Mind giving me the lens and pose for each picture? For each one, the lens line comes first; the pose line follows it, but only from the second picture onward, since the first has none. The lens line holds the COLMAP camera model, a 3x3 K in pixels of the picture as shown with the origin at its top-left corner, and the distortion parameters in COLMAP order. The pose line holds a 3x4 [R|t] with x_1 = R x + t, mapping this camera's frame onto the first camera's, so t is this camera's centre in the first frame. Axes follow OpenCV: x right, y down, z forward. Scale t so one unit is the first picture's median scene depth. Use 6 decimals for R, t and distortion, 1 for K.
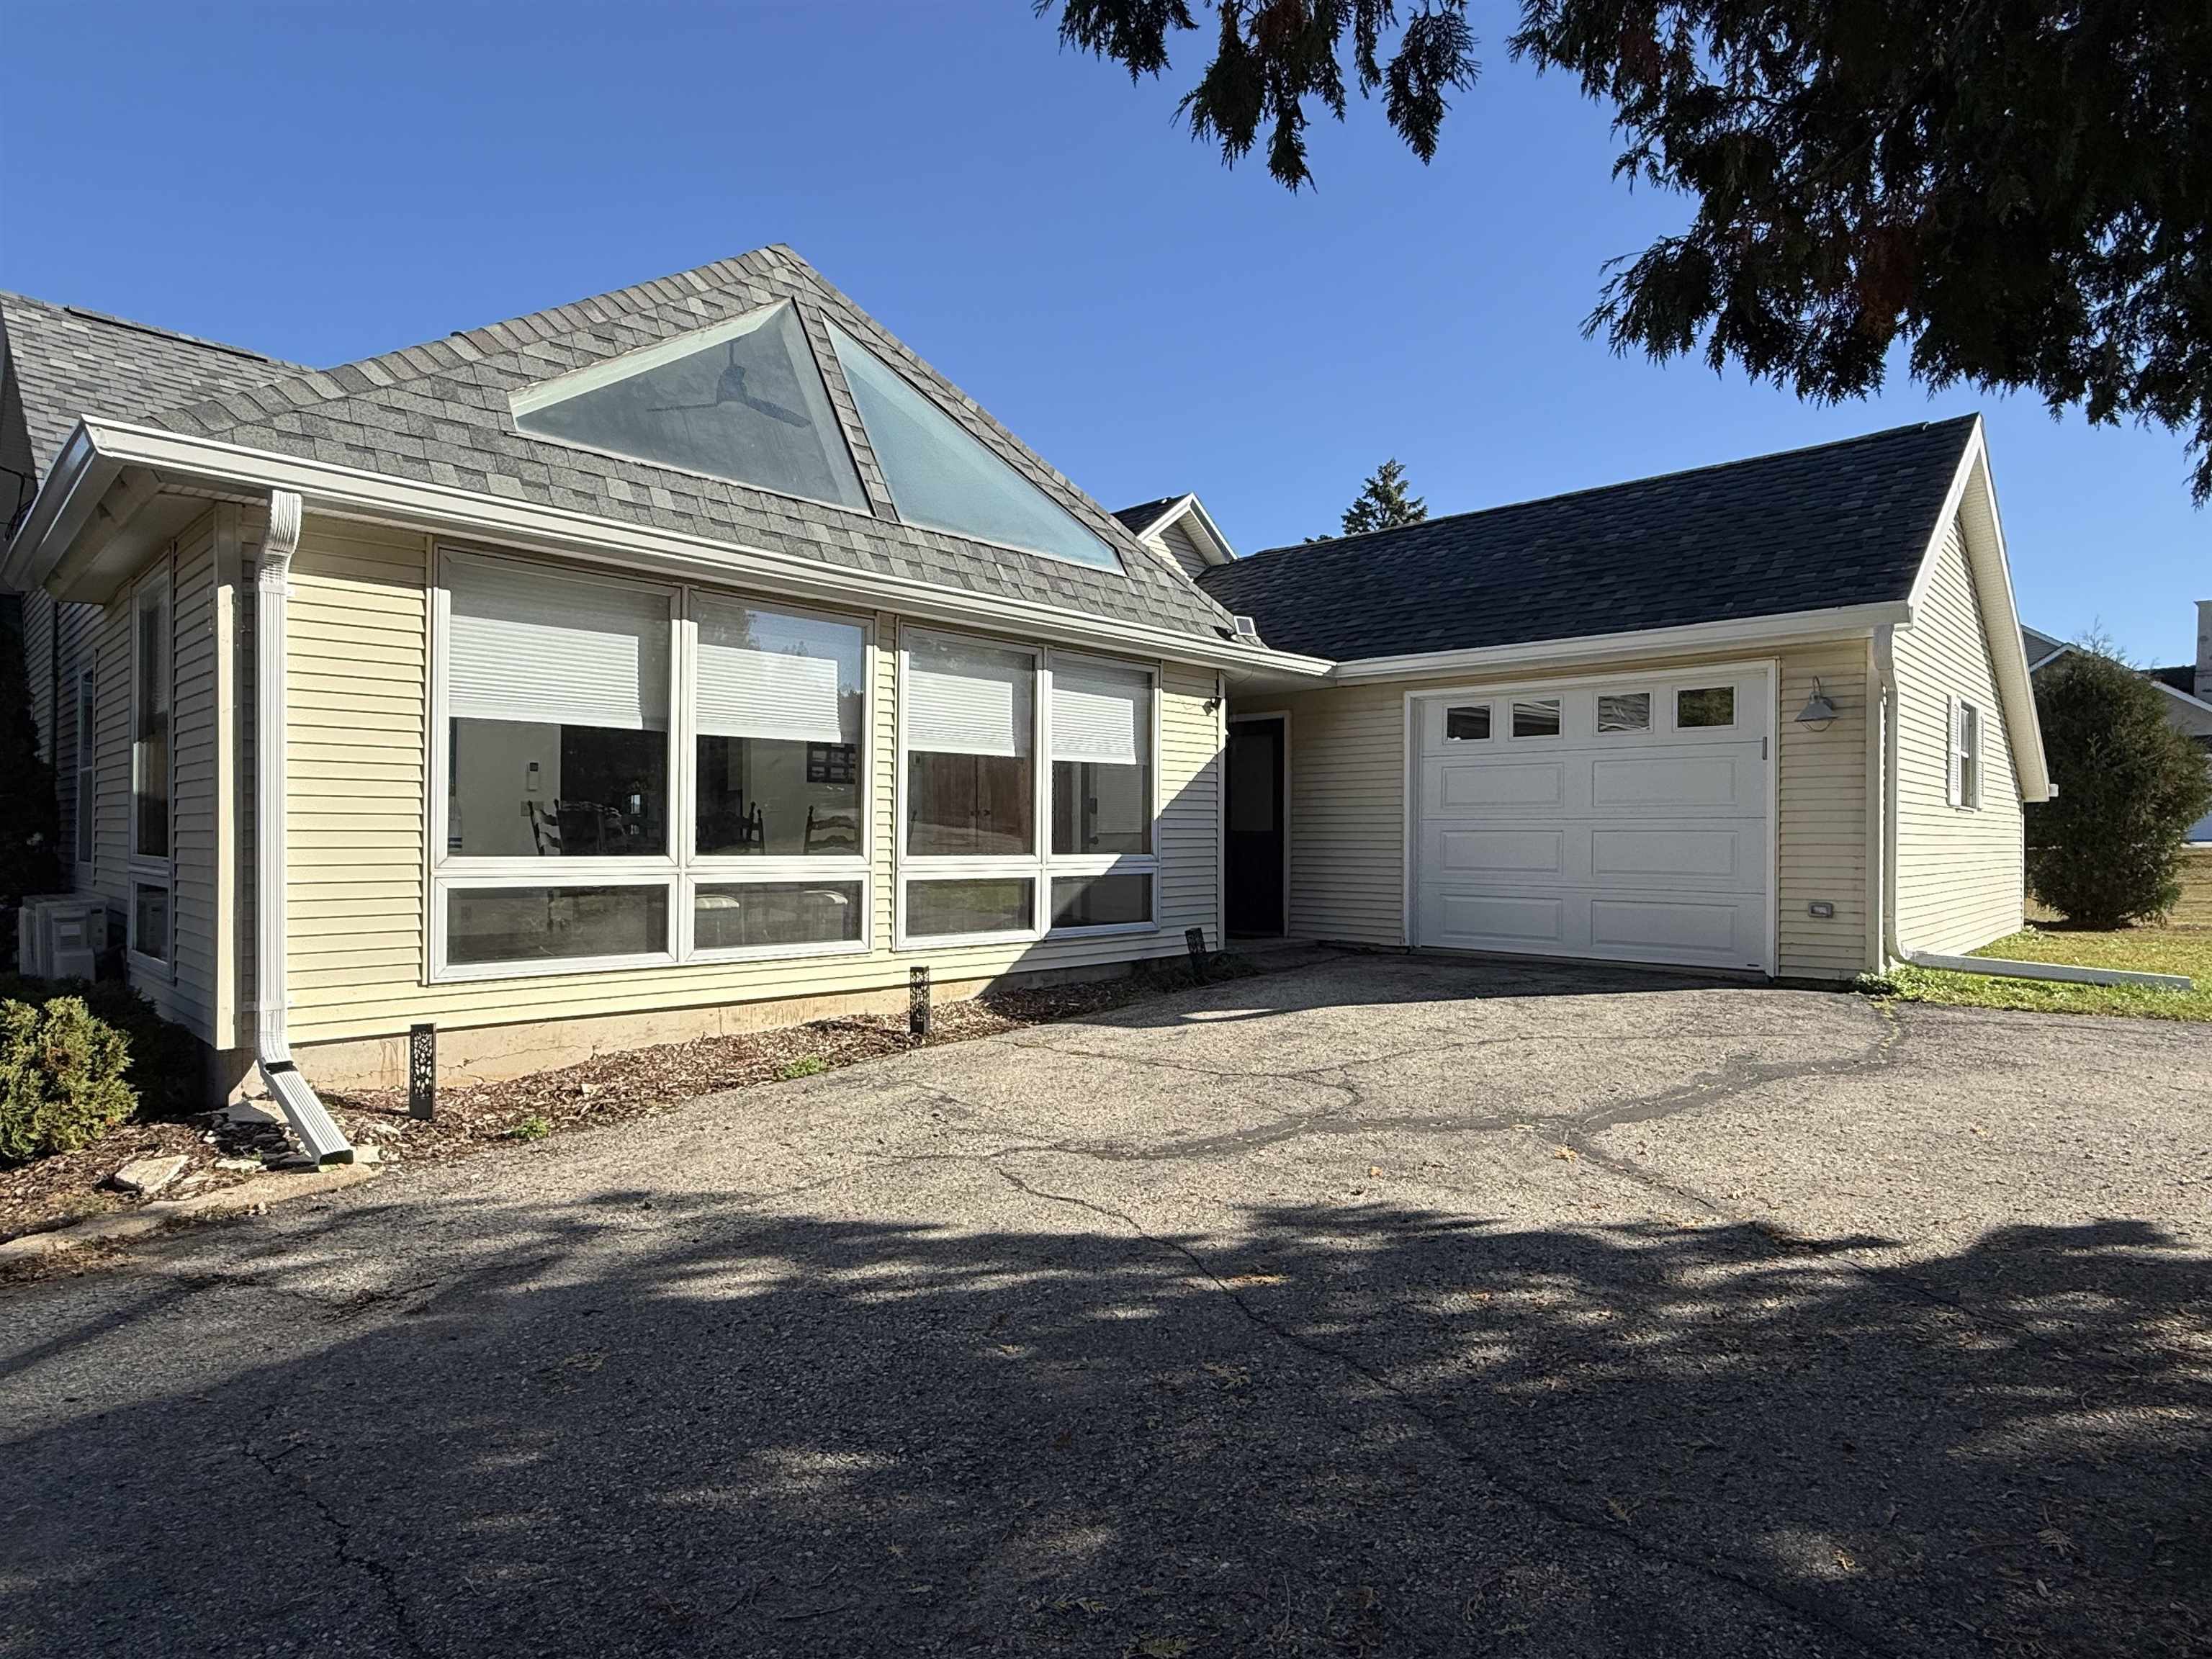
lens RADIAL K [[1228.5, 0, 1106.0], [0, 1228.5, 829.5], [0, 0, 1]] dist [0.055035, 0.000018]
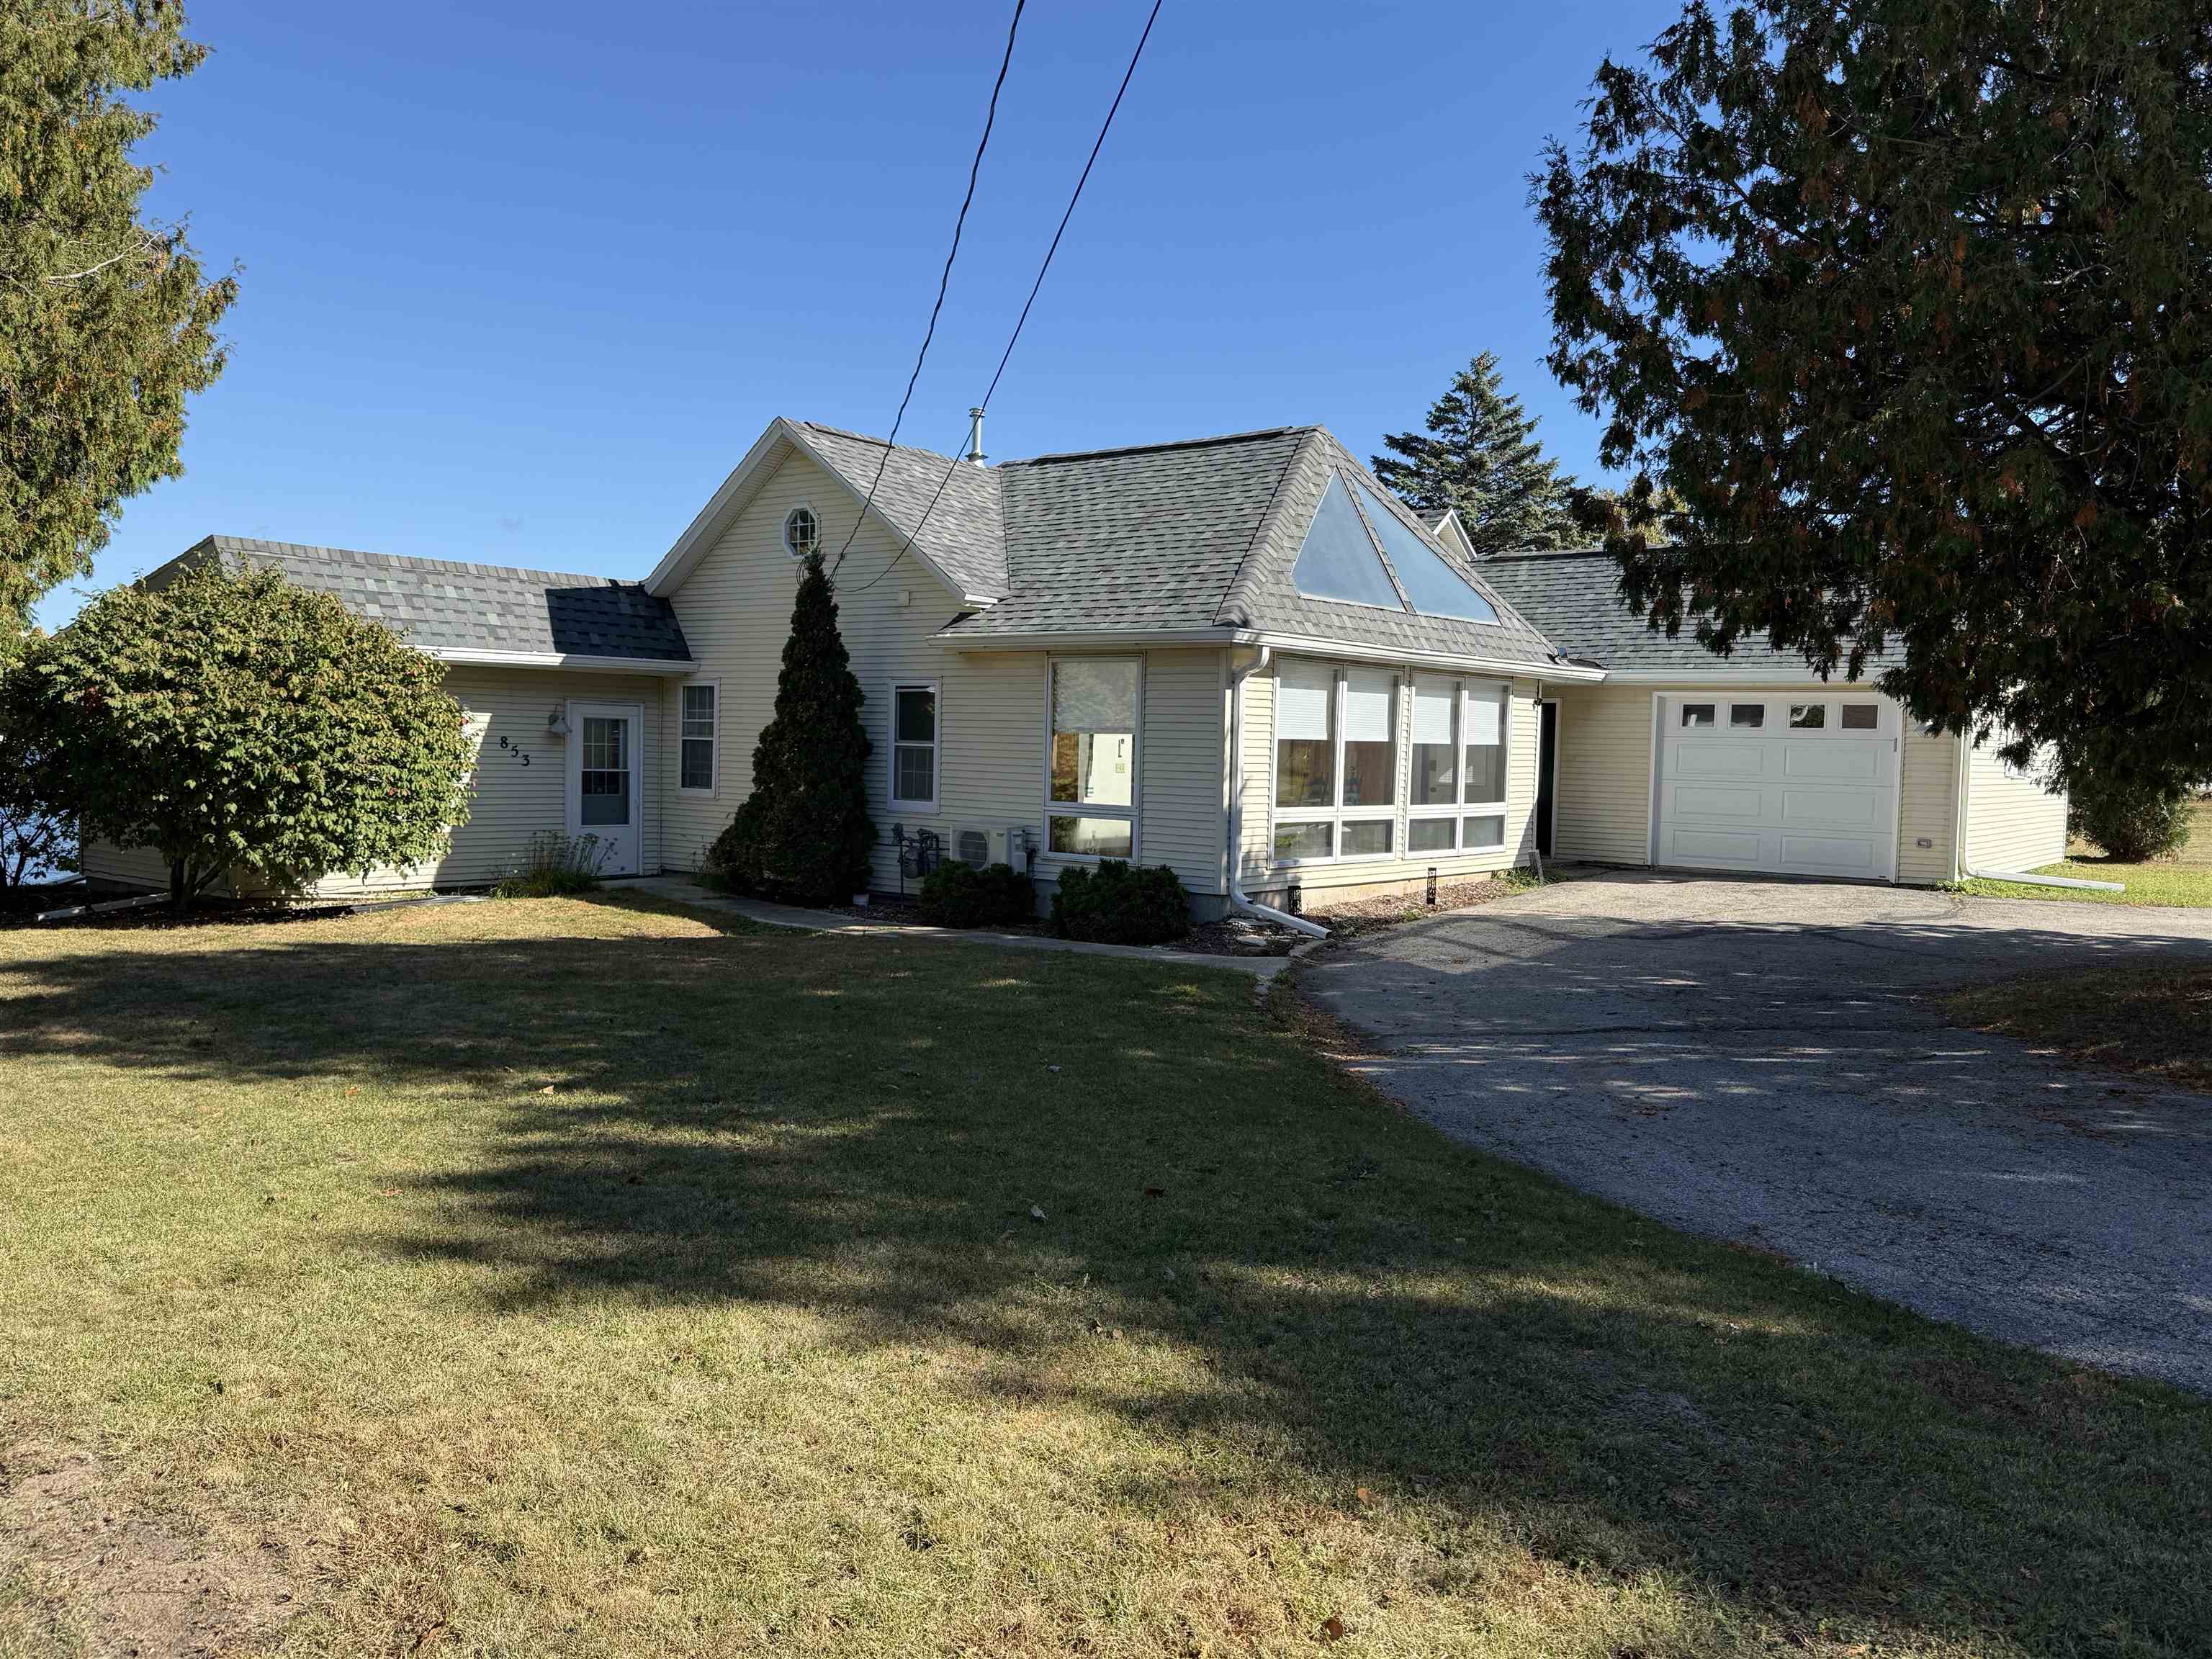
lens RADIAL K [[1652.1, 0, 1106.0], [0, 1652.1, 829.5], [0, 0, 1]] dist [0.087989, -0.000475]
pose [[0.997261, 0.014650, 0.072493, -0.715980], [-0.018788, 0.998213, 0.056733, -0.064358], [-0.071532, -0.057939, 0.995754, -1.222703]]
